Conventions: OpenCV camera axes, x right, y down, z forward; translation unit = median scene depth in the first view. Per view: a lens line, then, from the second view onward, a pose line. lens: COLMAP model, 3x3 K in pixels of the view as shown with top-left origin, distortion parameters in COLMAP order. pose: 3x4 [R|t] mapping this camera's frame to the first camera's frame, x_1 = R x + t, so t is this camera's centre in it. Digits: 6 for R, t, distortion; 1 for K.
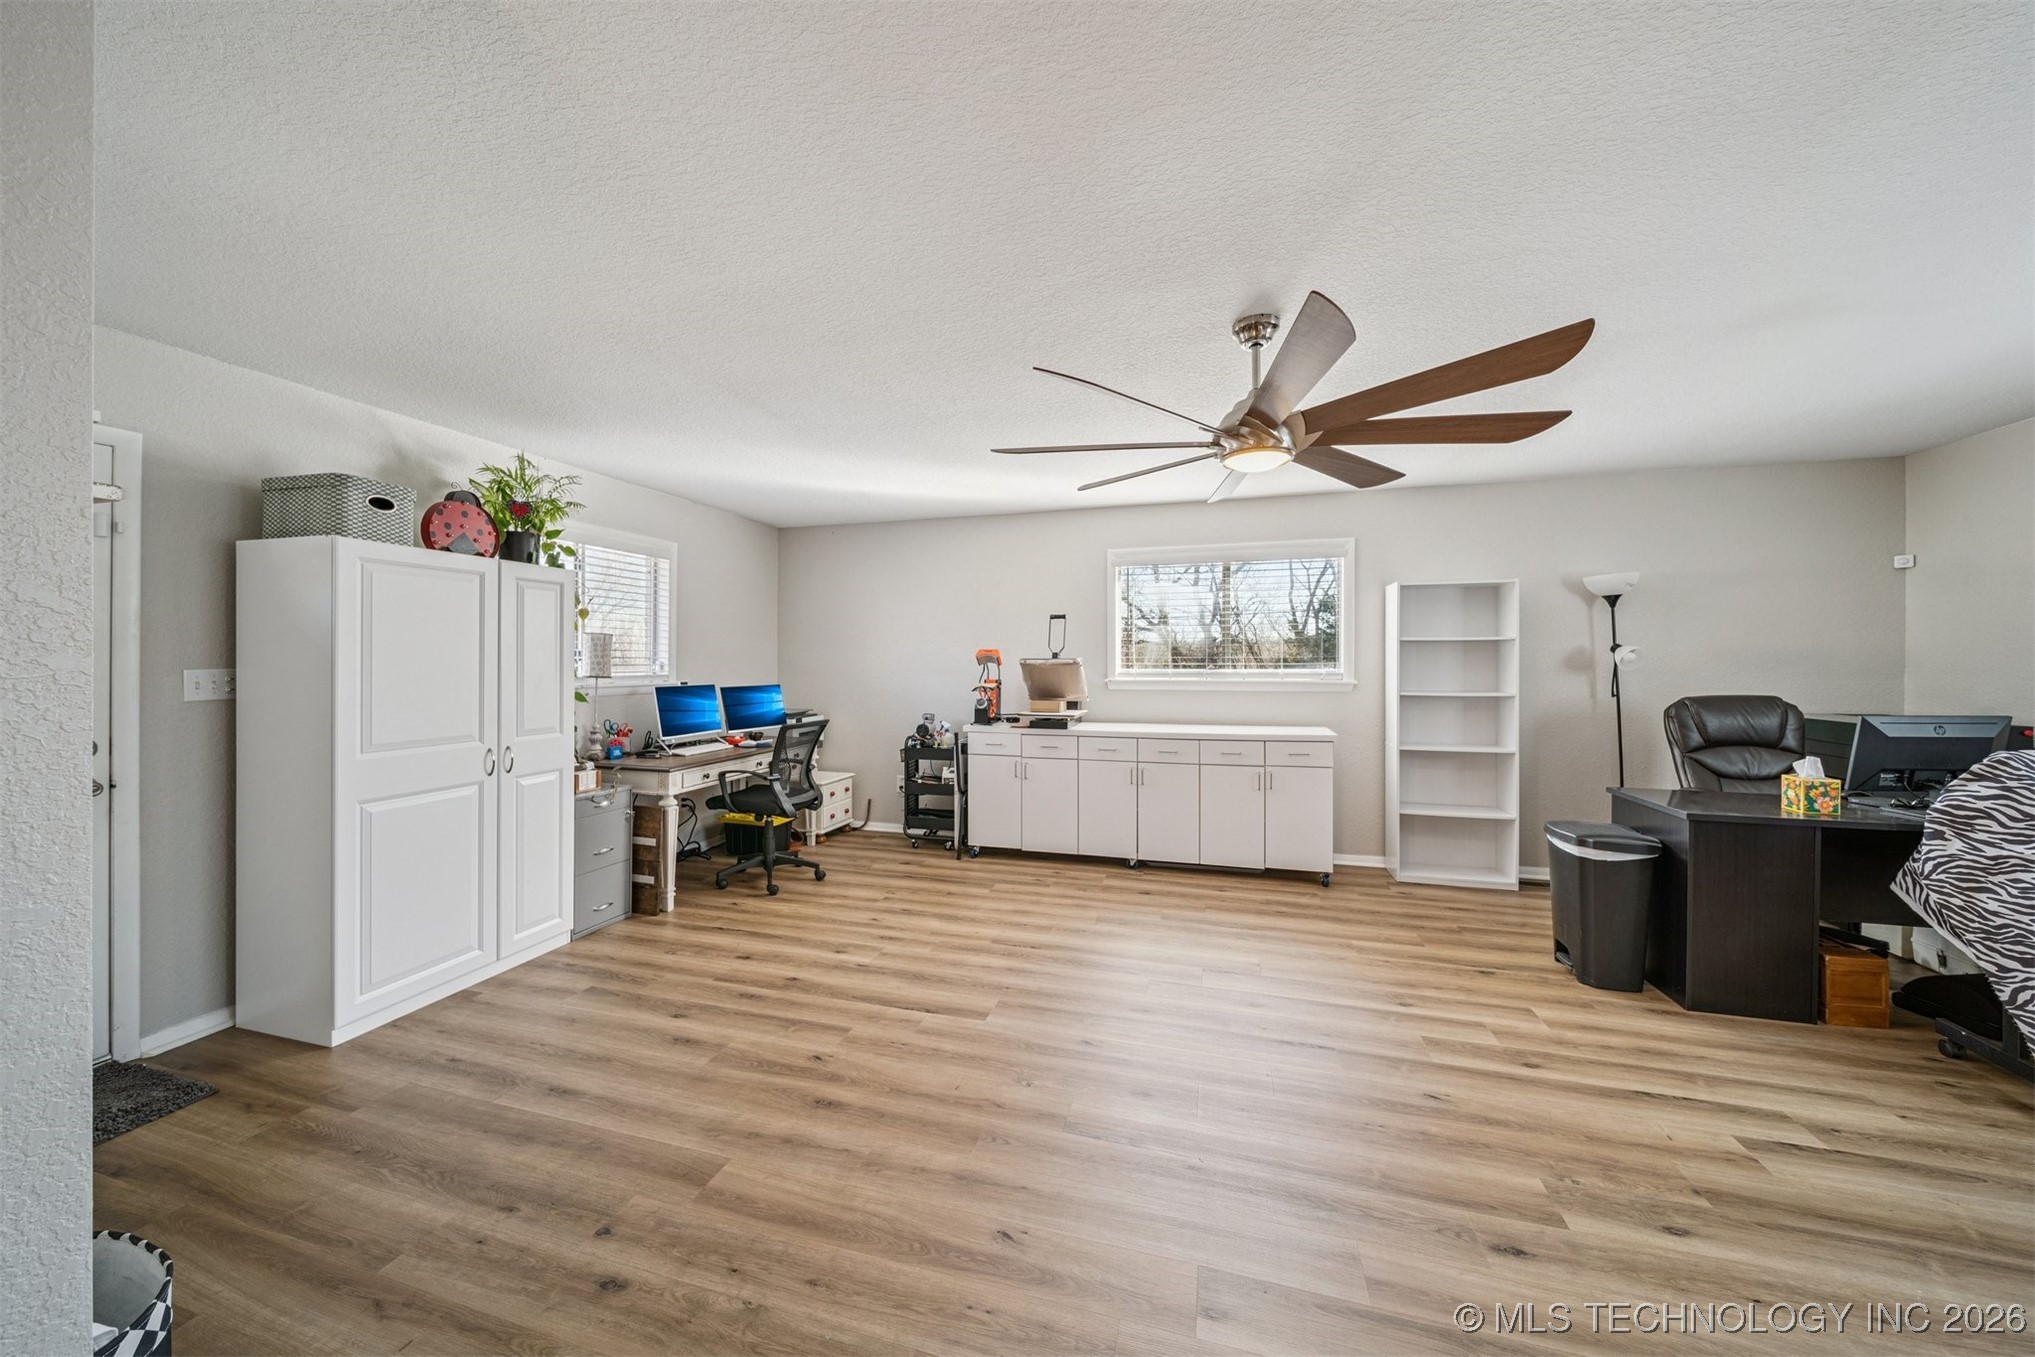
lens RADIAL K [[722.0, 0, 1003.1], [0, 722.0, 669.6], [0, 0, 1]] dist [-0.001577, -0.000721]
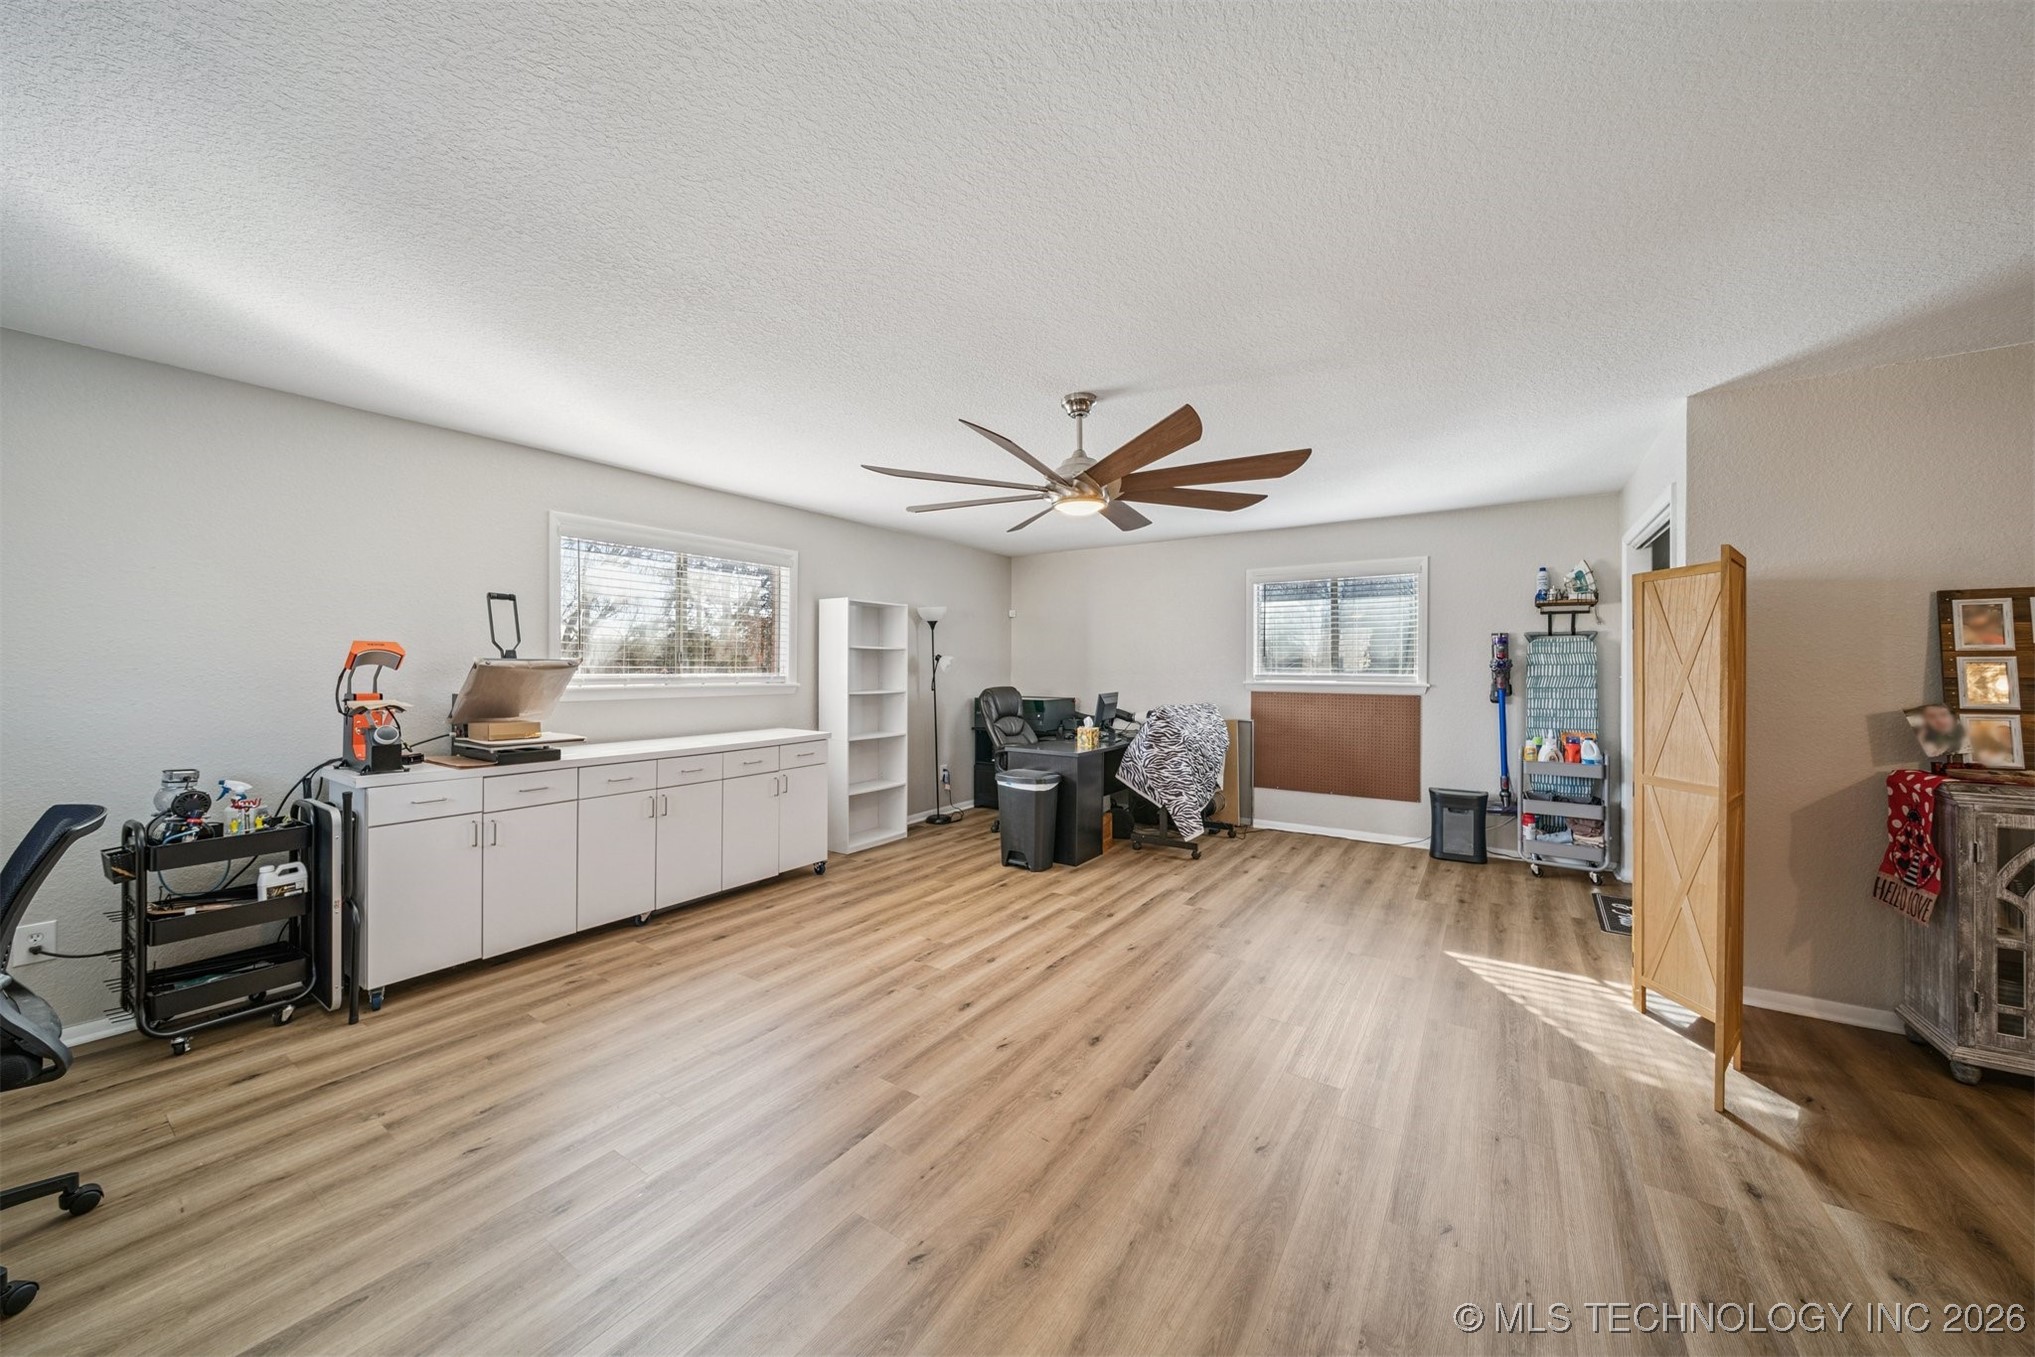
lens RADIAL K [[722.0, 0, 1006.5], [0, 722.0, 669.1], [0, 0, 1]] dist [-0.001577, -0.000721]
pose [[0.296012, 0.000084, 0.955184, -0.504030], [0.006470, 0.999977, -0.002093, -0.001490], [-0.955162, 0.006800, 0.296004, 0.419524]]
